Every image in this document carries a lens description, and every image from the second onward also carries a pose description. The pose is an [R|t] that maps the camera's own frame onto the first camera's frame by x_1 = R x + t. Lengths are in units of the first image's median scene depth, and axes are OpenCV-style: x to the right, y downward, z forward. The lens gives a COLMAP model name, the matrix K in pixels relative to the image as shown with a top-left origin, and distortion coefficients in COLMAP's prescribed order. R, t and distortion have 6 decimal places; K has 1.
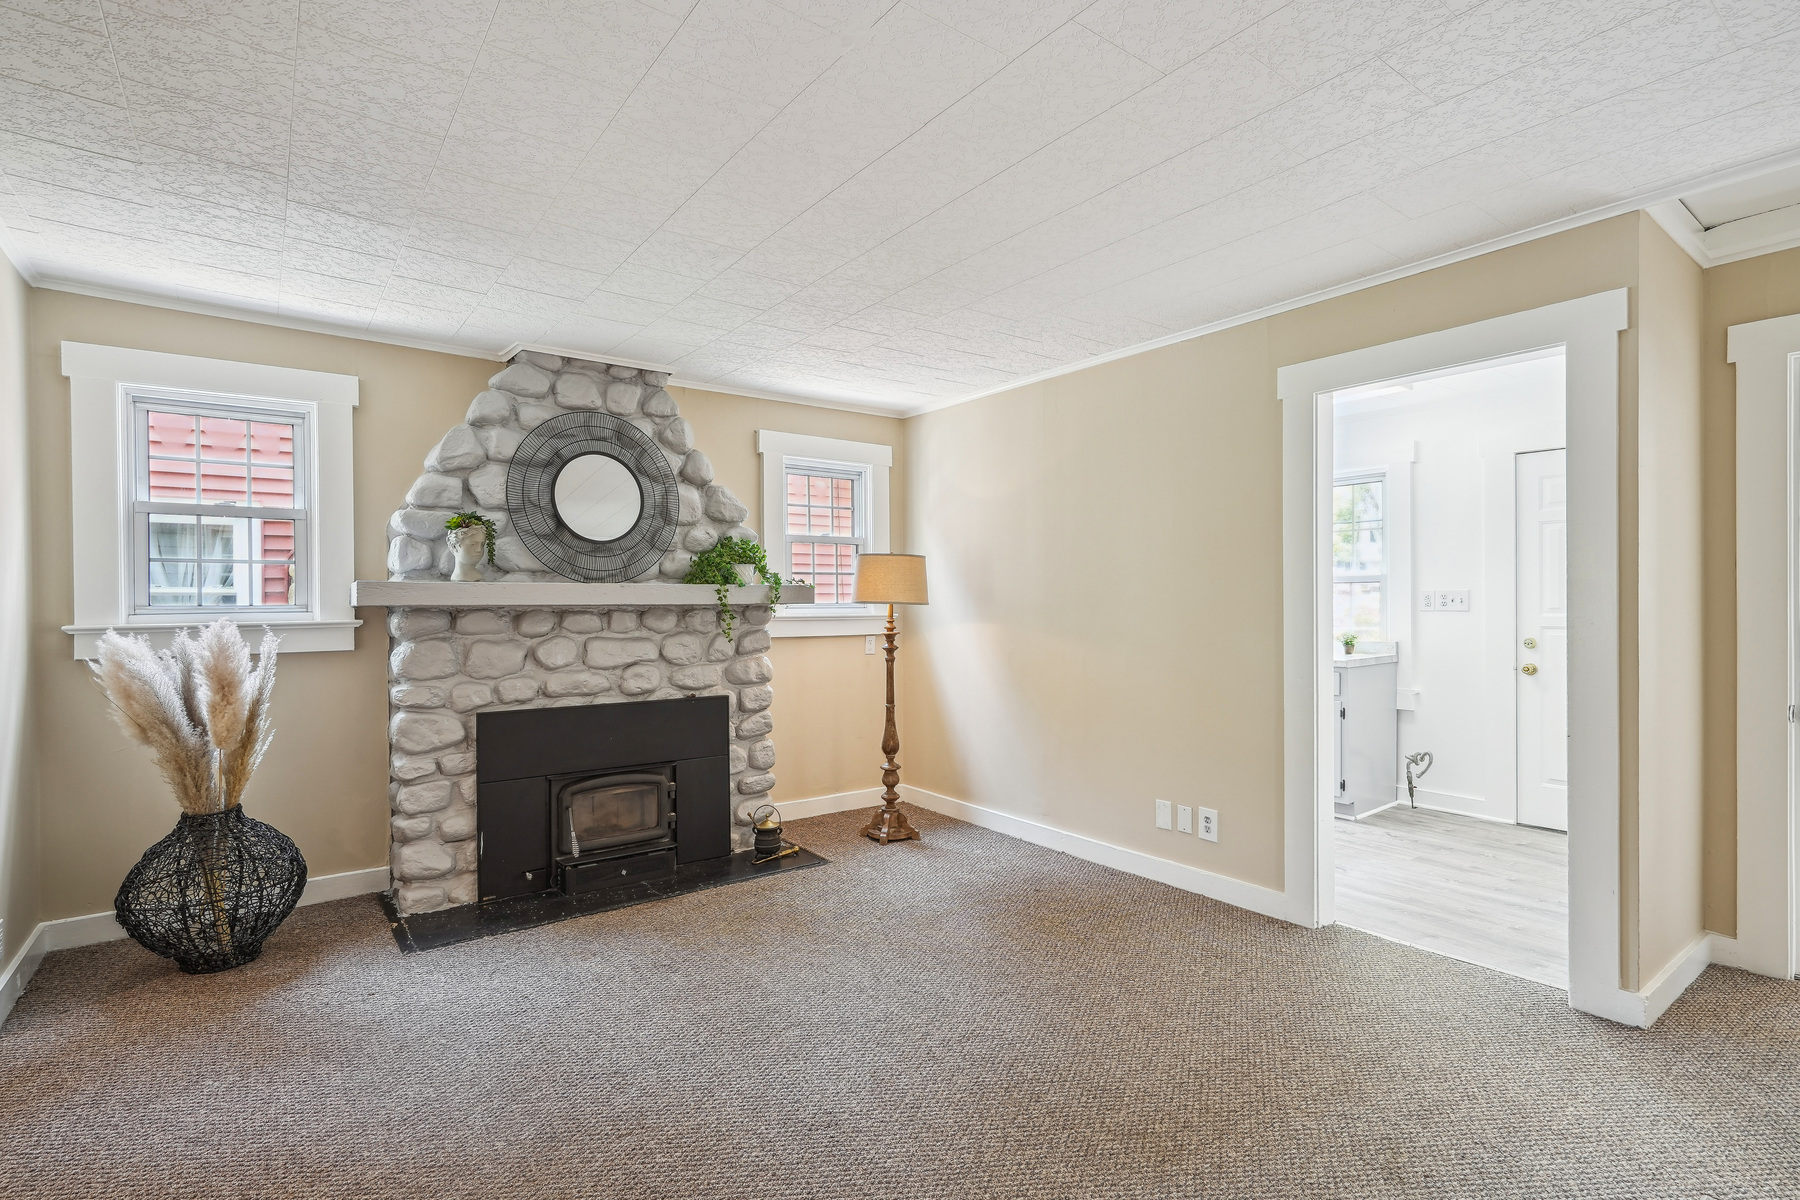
lens RADIAL K [[820.4, 0, 854.1], [0, 820.4, 610.1], [0, 0, 1]] dist [-0.001730, 0.000227]
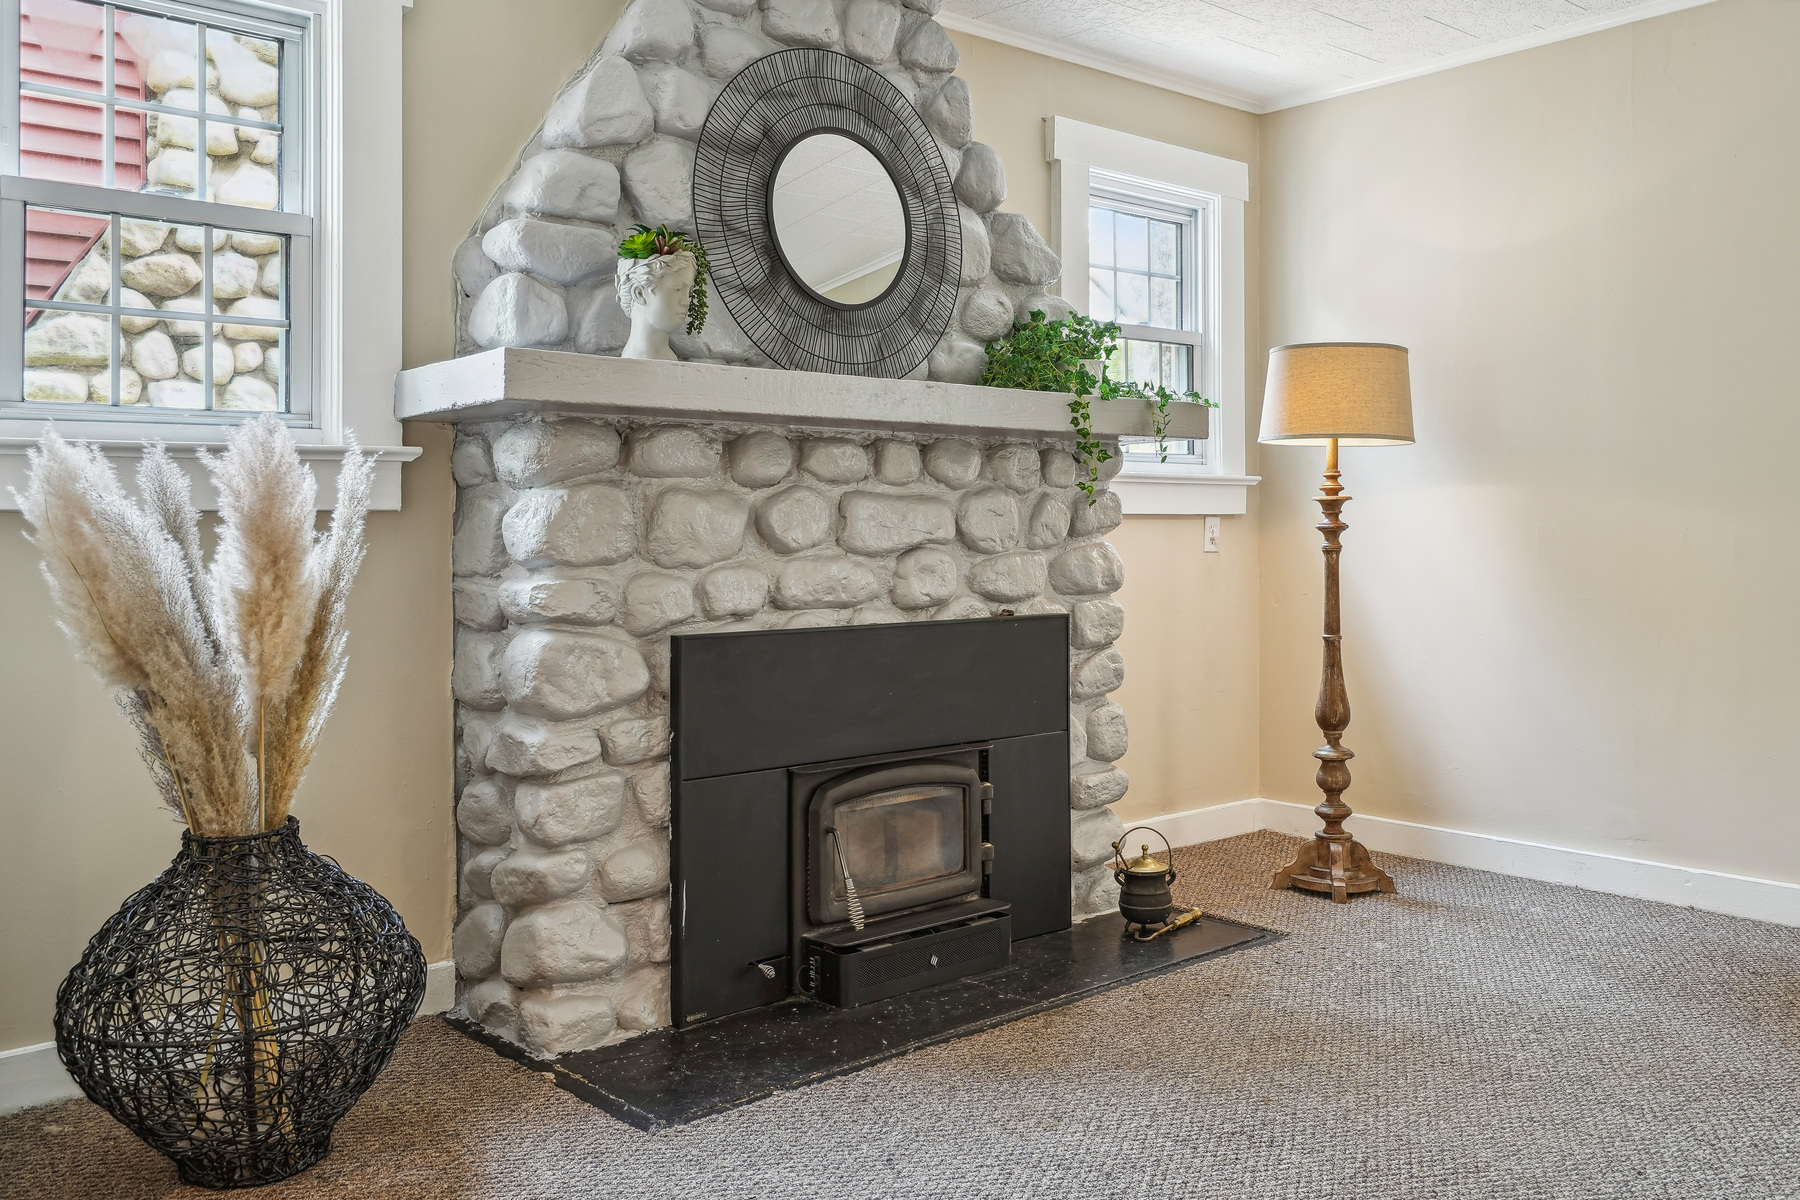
lens RADIAL K [[1456.7, 0, 897.8], [0, 1456.7, 497.9], [0, 0, 1]] dist [0.003563, 0.002128]
pose [[0.995987, 0.002322, 0.089467, -0.364813], [-0.000070, 0.999683, -0.025172, 0.058764], [-0.089497, 0.025064, 0.995672, 0.109885]]
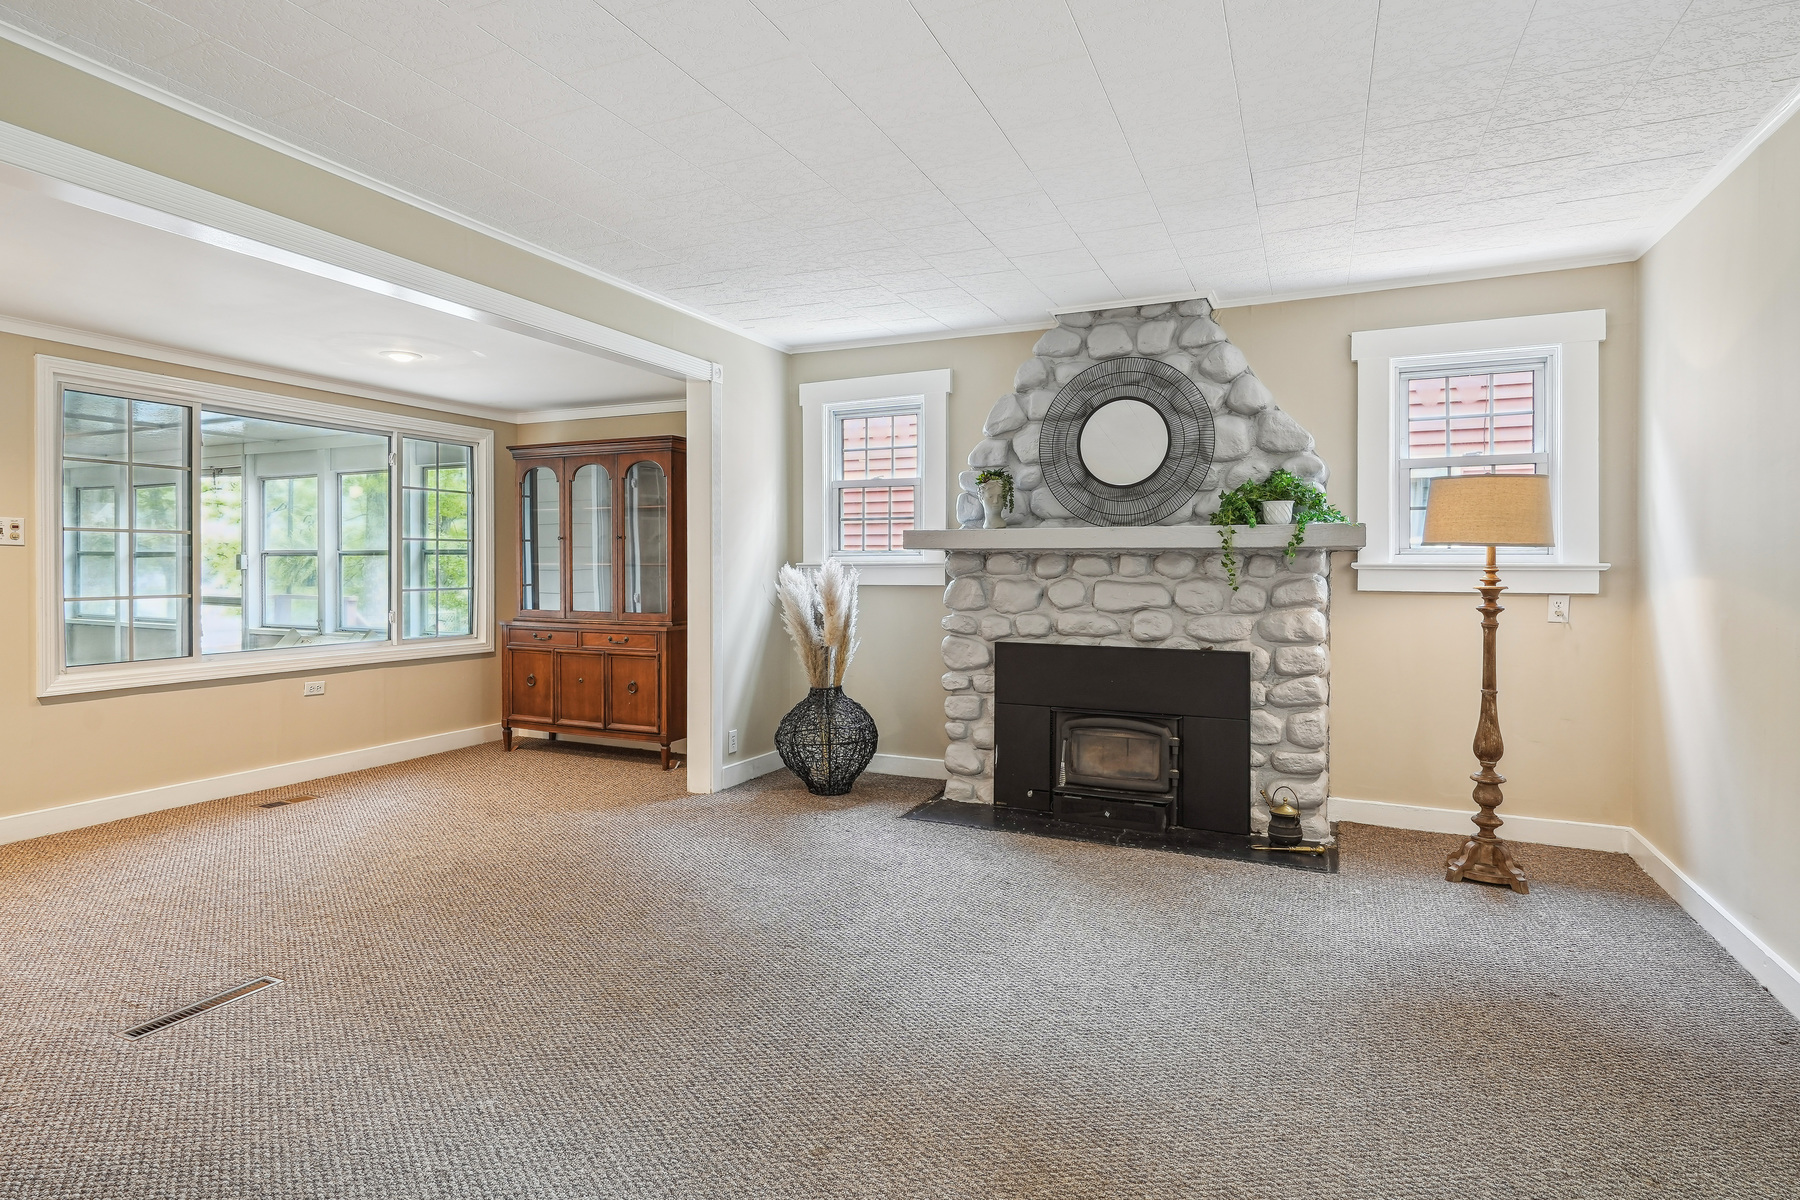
lens RADIAL K [[904.9, 0, 898.3], [0, 904.9, 568.9], [0, 0, 1]] dist [-0.012195, 0.000159]
pose [[0.520868, 0.011635, -0.853558, 0.504614], [-0.010102, 0.999921, 0.007466, 0.012792], [0.853578, 0.004734, 0.520944, 0.192900]]
